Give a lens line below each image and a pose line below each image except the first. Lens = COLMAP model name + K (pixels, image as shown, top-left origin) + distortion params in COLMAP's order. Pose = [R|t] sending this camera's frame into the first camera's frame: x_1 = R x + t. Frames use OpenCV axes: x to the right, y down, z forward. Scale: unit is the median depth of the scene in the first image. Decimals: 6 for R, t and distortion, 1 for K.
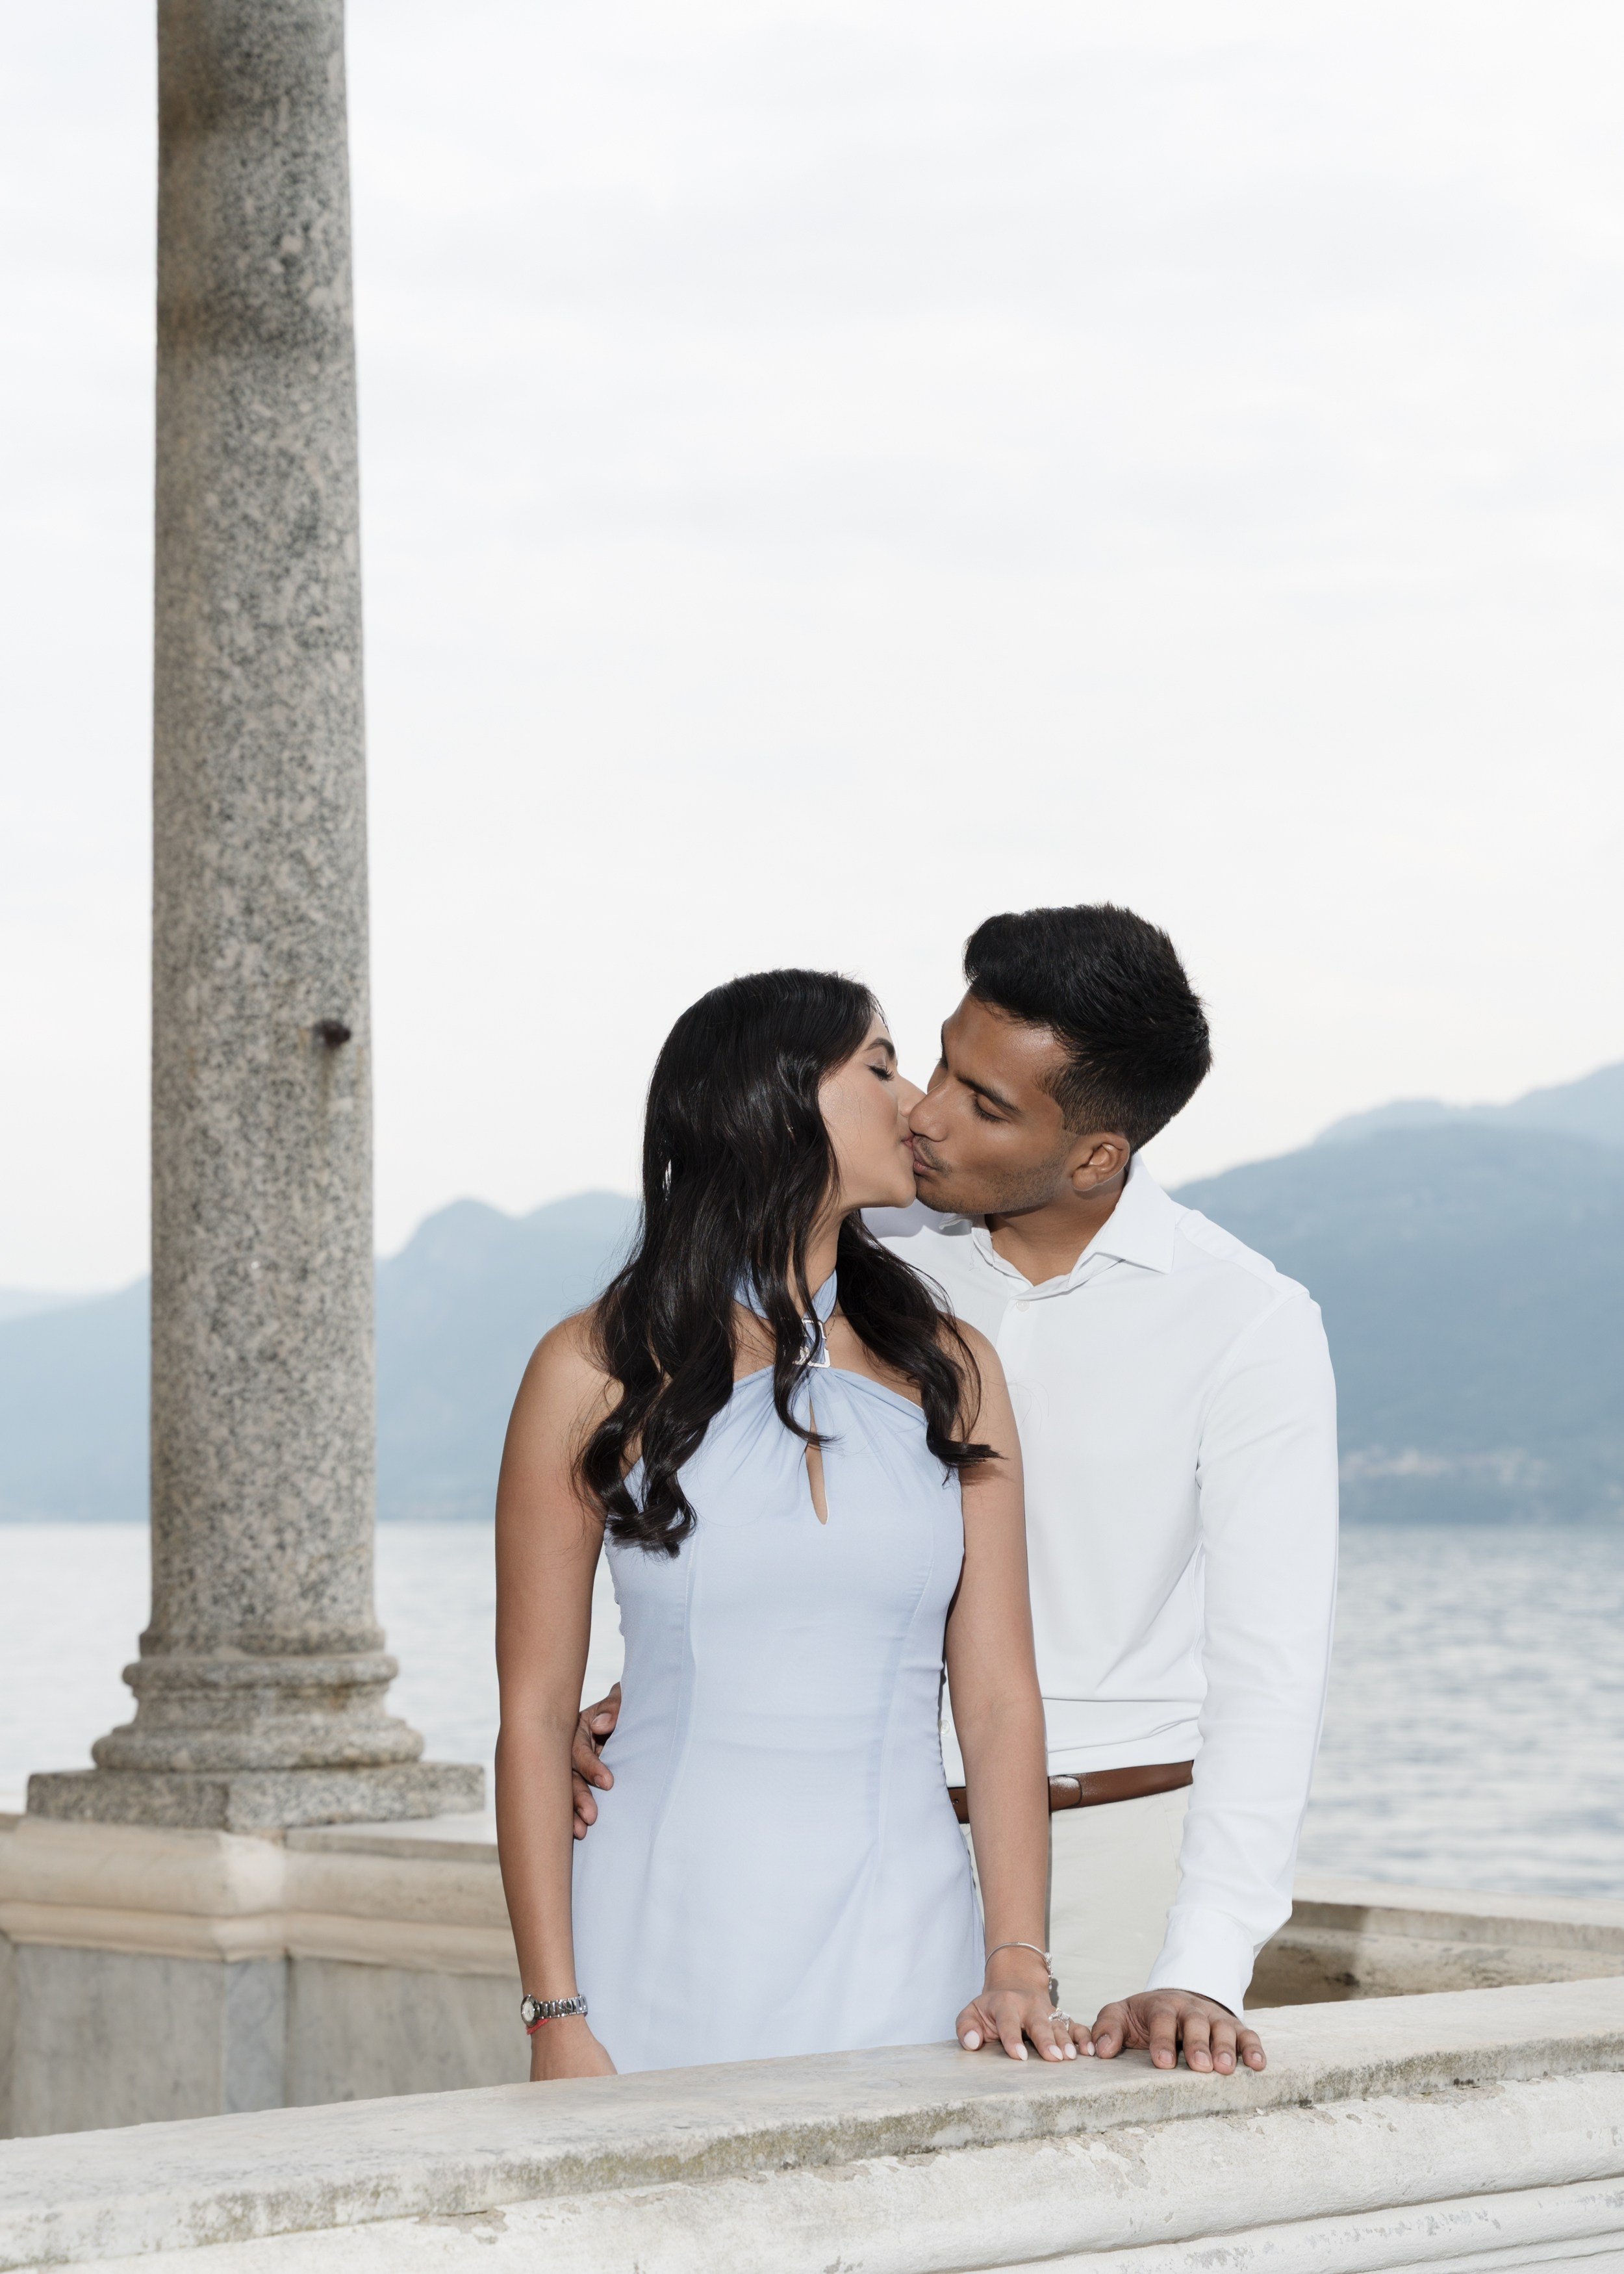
lens RADIAL K [[4522.0, 0, 815.6], [0, 4522.0, 1095.7], [0, 0, 1]] dist [0.127033, 0.363454]
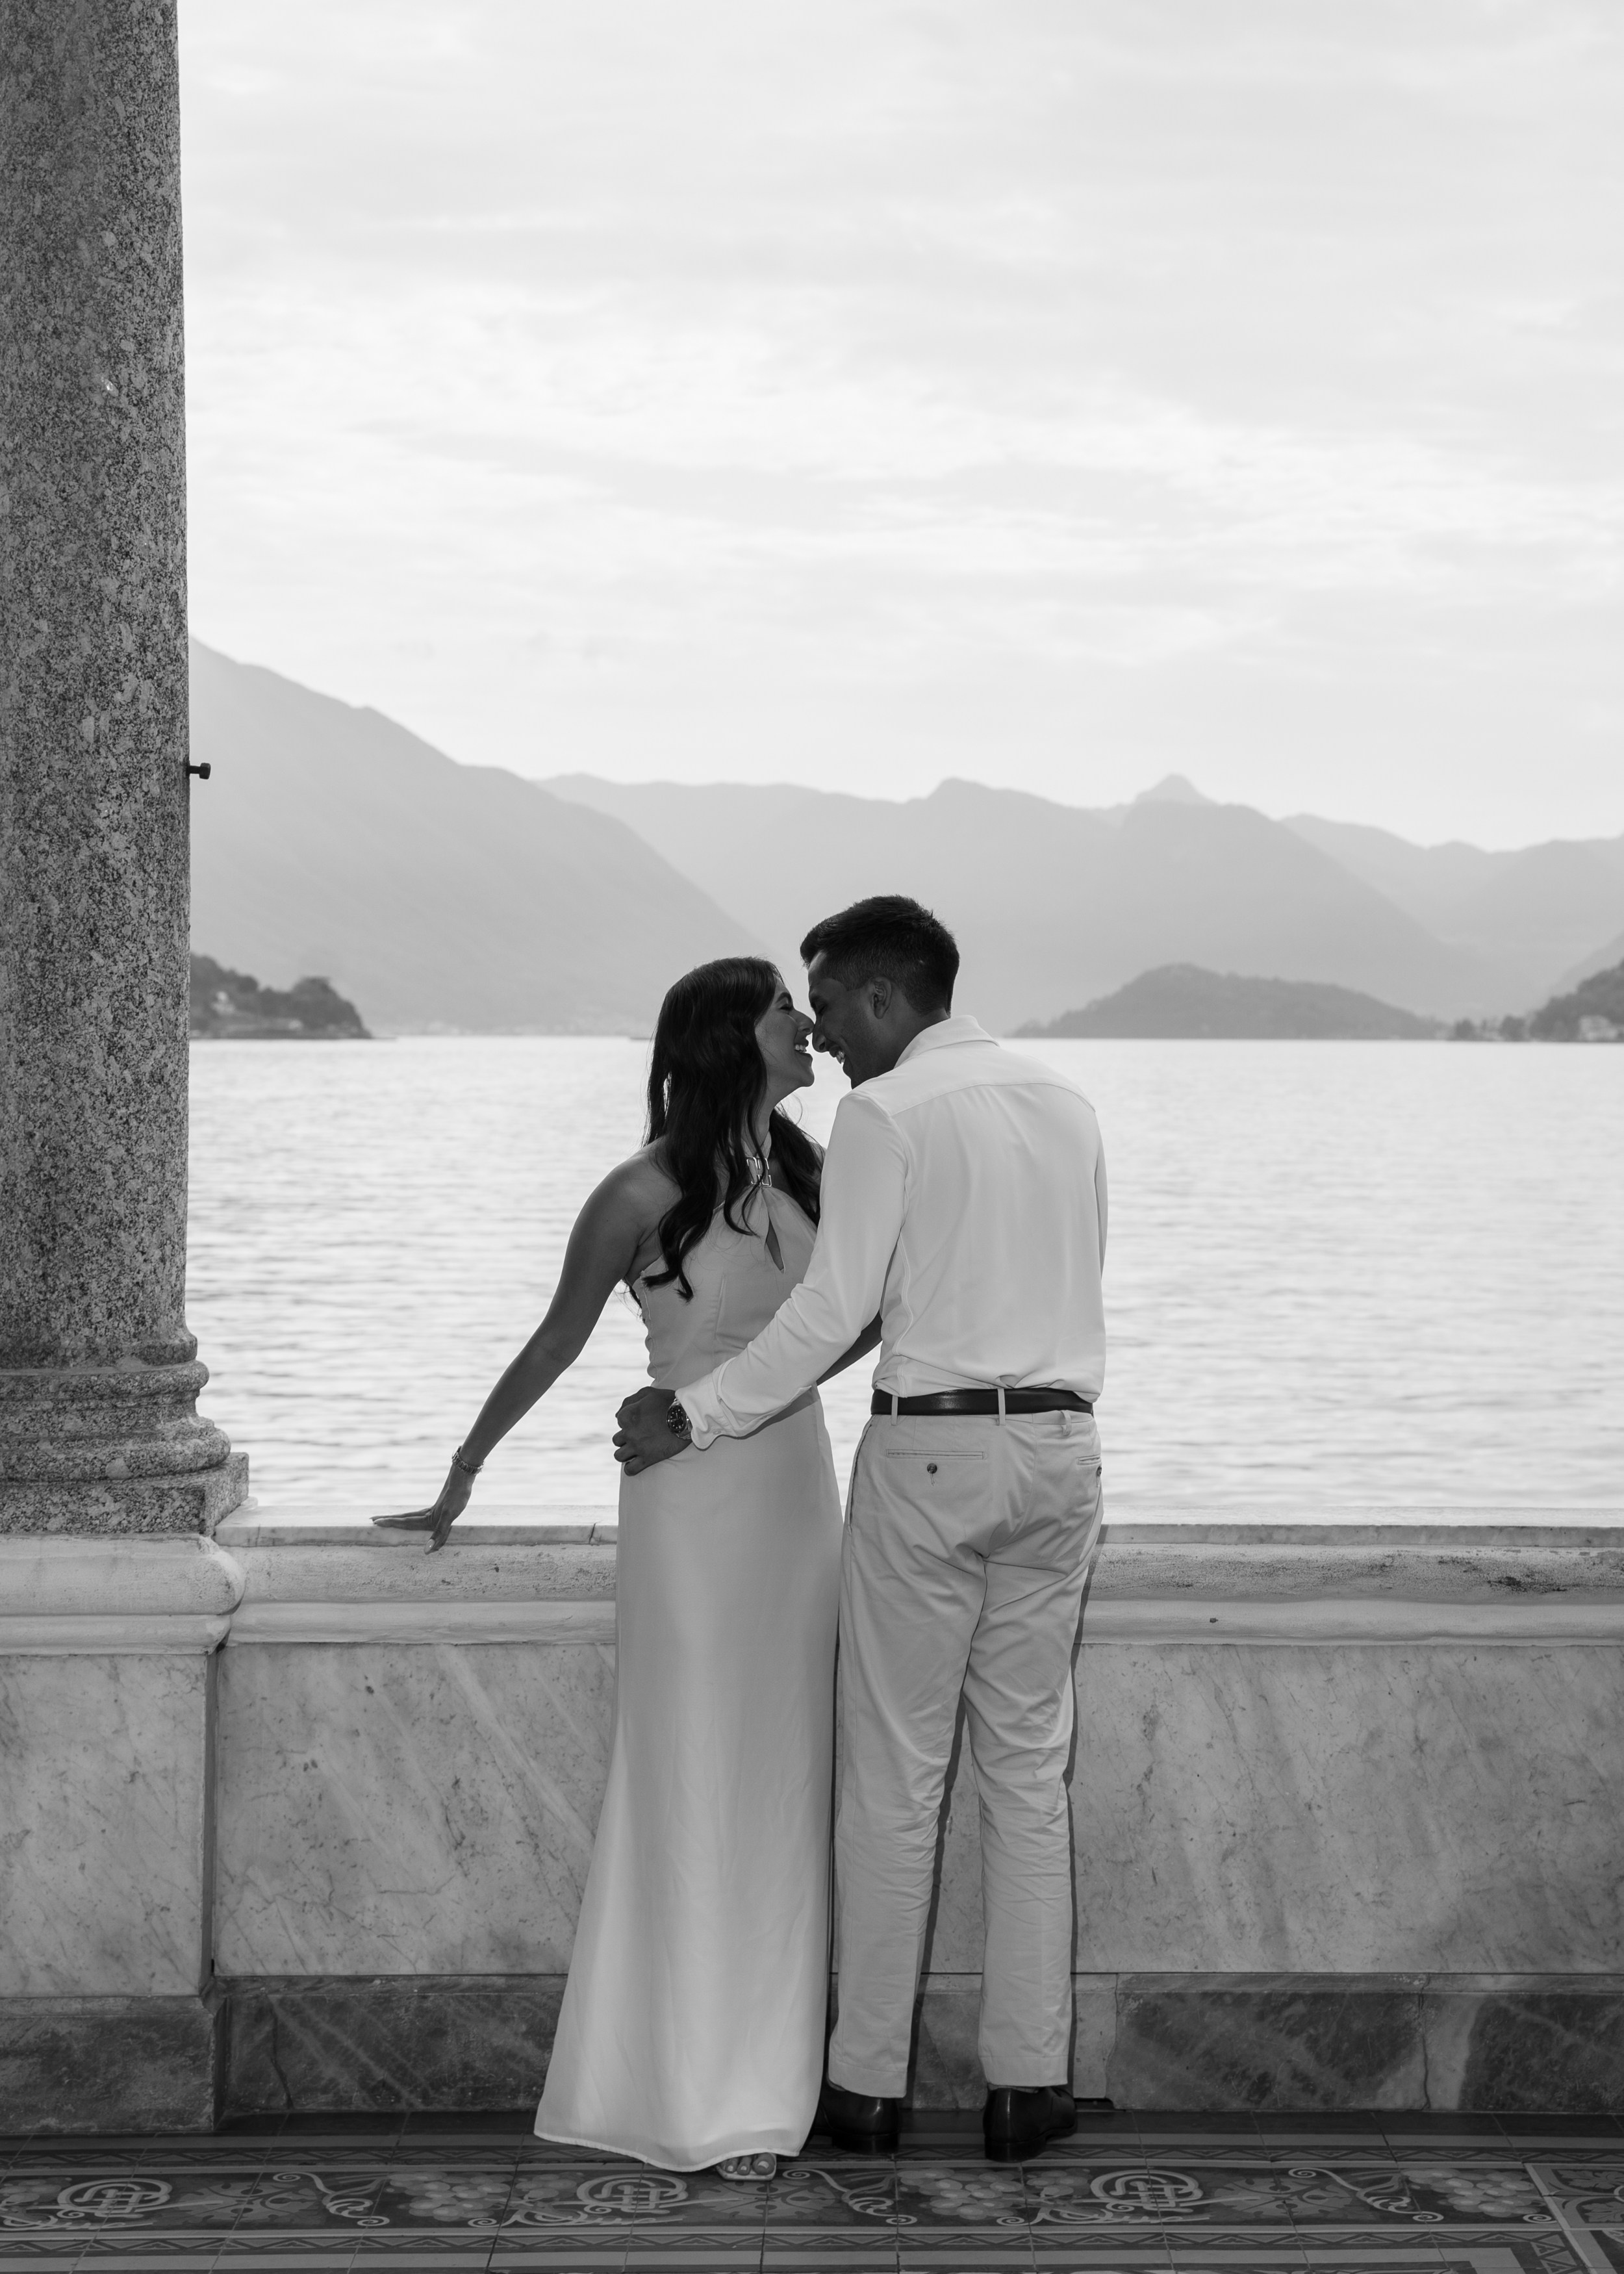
lens RADIAL K [[4251.1, 0, 891.3], [0, 4251.1, 909.4], [0, 0, 1]] dist [0.093484, 0.097152]
pose [[0.702523, 0.025651, 0.711199, -0.699636], [-0.072271, 0.996755, 0.035439, -0.028283], [-0.707982, -0.076295, 0.702097, 0.194129]]
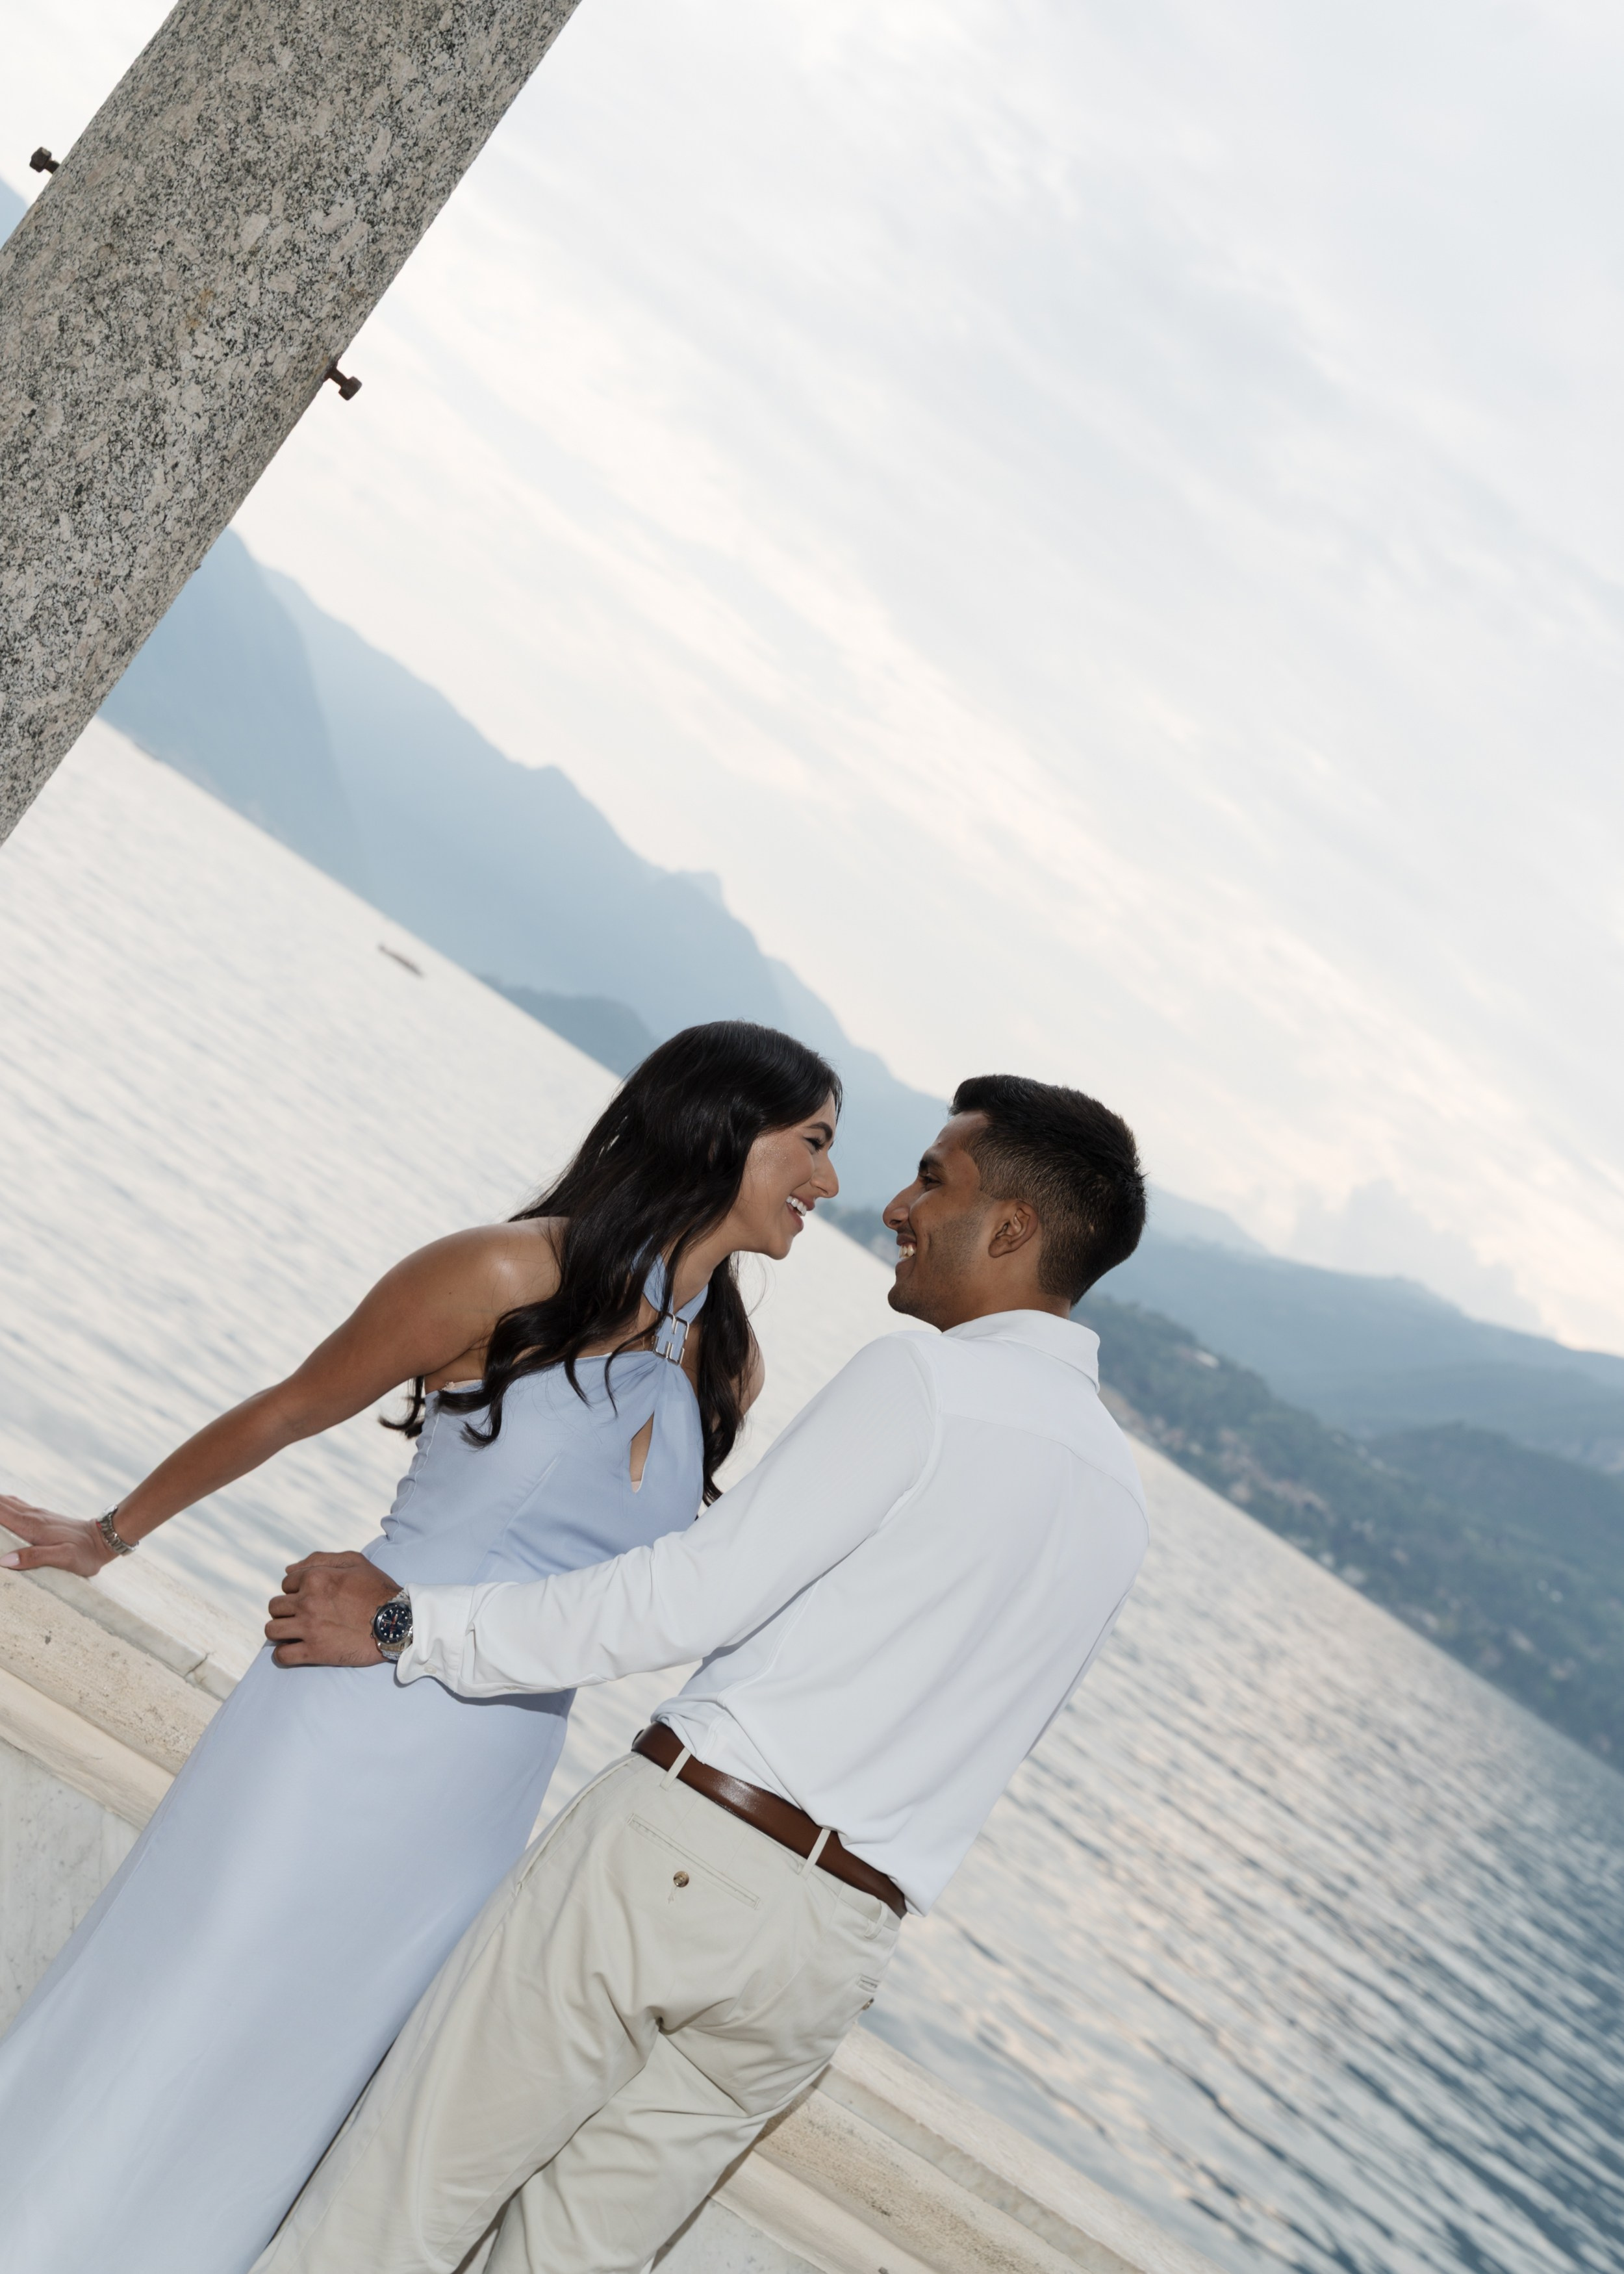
lens RADIAL K [[3594.6, 0, 828.5], [0, 3594.6, 1040.5], [0, 0, 1]] dist [0.042010, 0.180322]
pose [[0.485378, 0.376301, 0.789180, -0.474783], [-0.628317, 0.777802, 0.015565, 0.009926], [-0.607969, -0.503410, 0.613964, 0.566670]]
